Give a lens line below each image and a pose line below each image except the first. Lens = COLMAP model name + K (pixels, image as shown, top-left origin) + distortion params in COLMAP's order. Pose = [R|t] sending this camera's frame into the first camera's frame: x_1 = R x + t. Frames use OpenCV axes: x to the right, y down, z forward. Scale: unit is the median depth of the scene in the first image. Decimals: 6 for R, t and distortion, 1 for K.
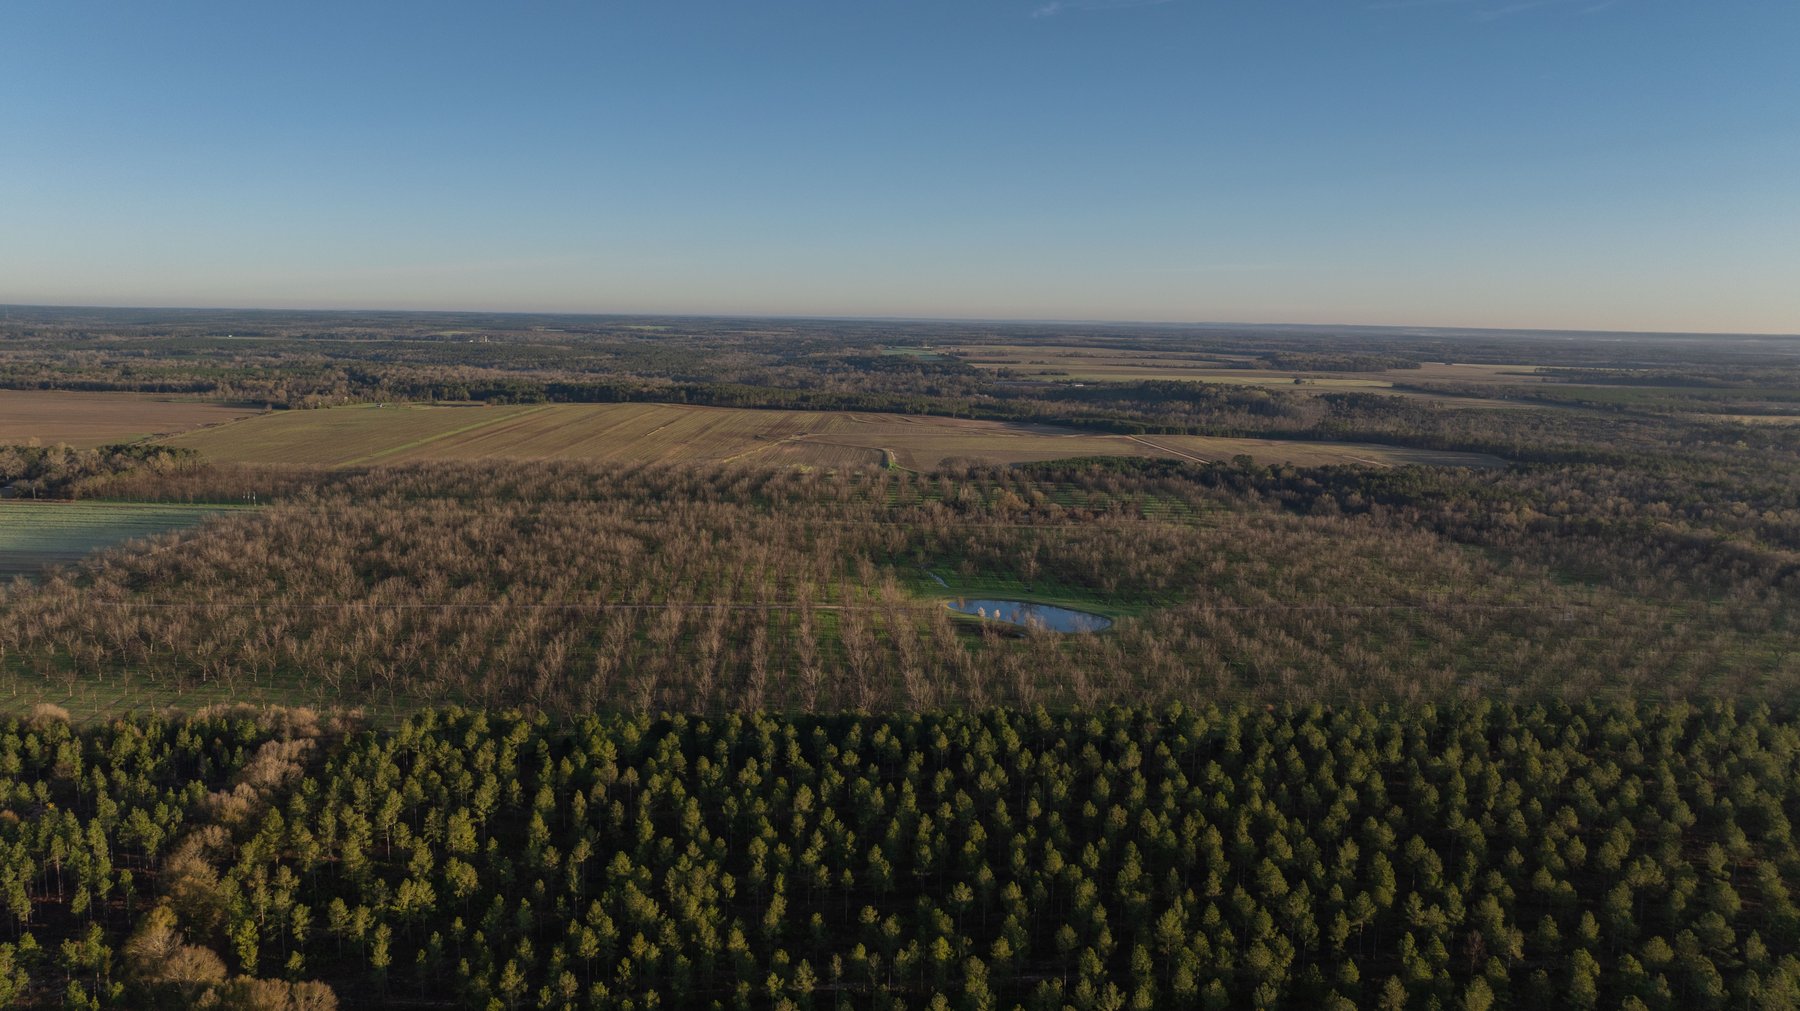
lens RADIAL K [[1268.2, 0, 889.5], [0, 1268.2, 507.5], [0, 0, 1]] dist [-0.038416, 0.037368]
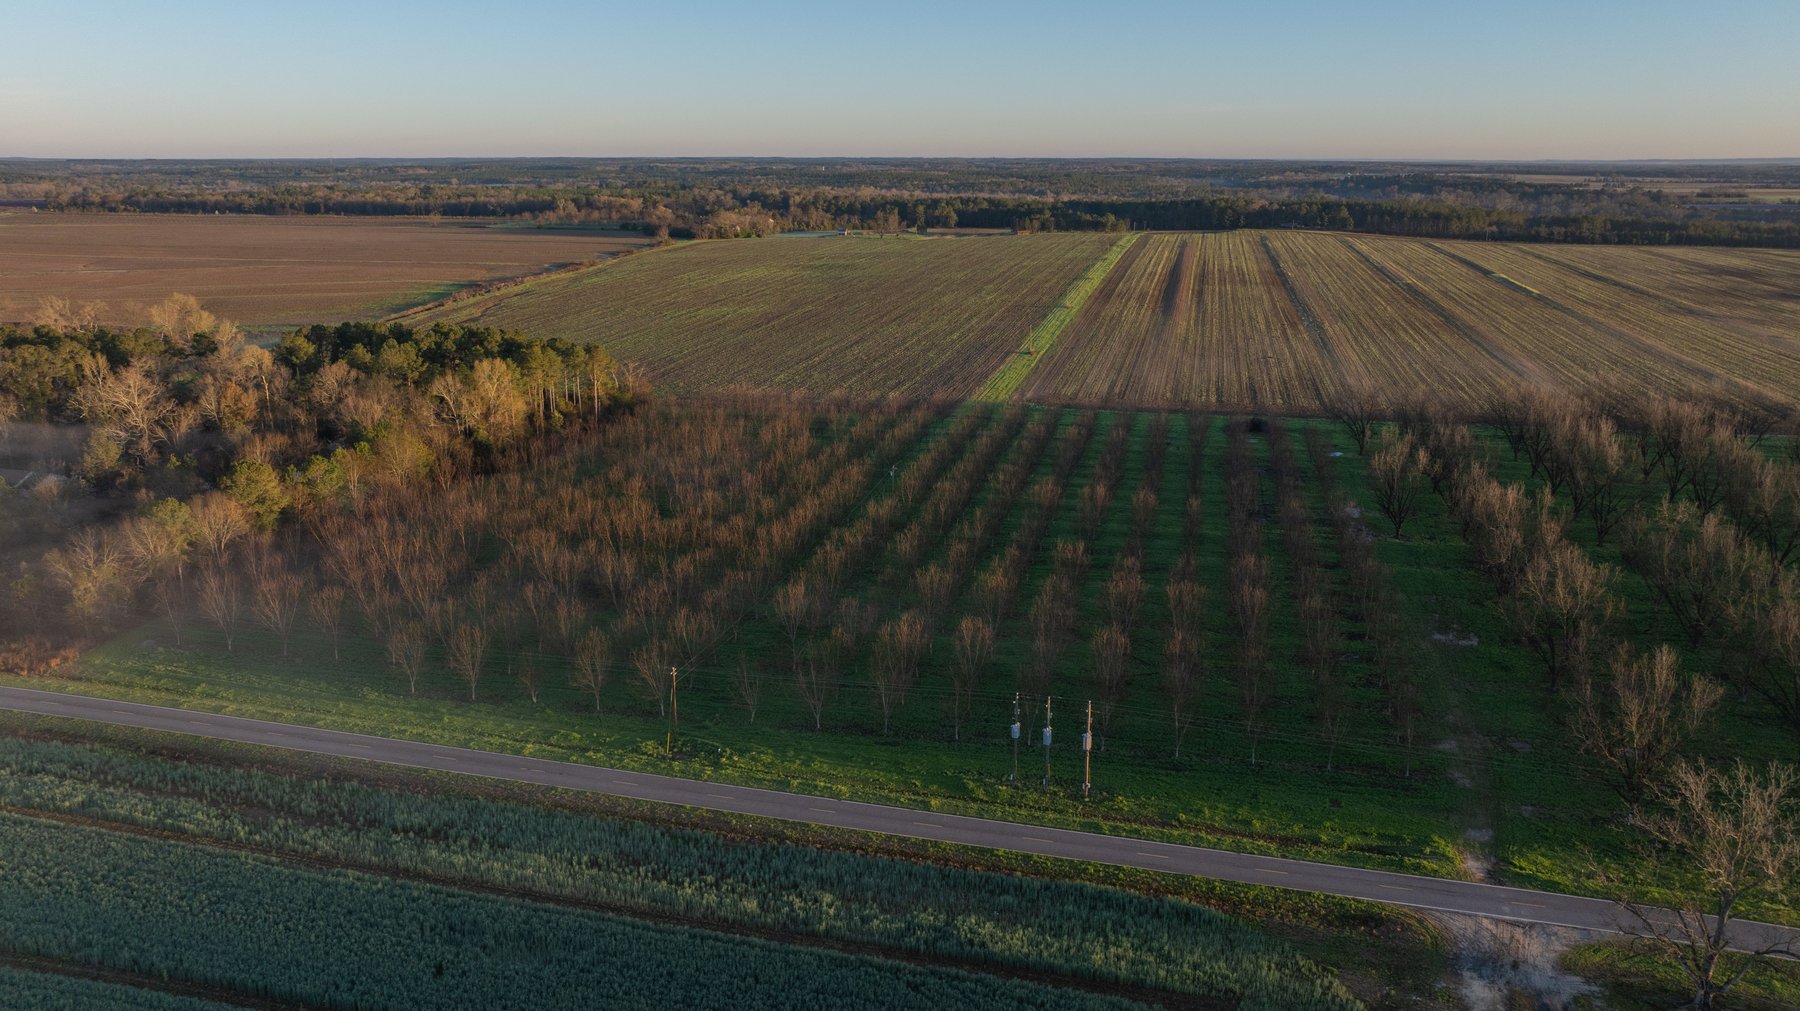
lens RADIAL K [[1268.2, 0, 896.7], [0, 1268.2, 510.1], [0, 0, 1]] dist [-0.038416, 0.037368]
pose [[0.979067, 0.041158, -0.199333, -0.316825], [-0.017306, 0.992628, 0.119956, -0.032899], [0.202801, -0.113995, 0.972562, 0.544550]]
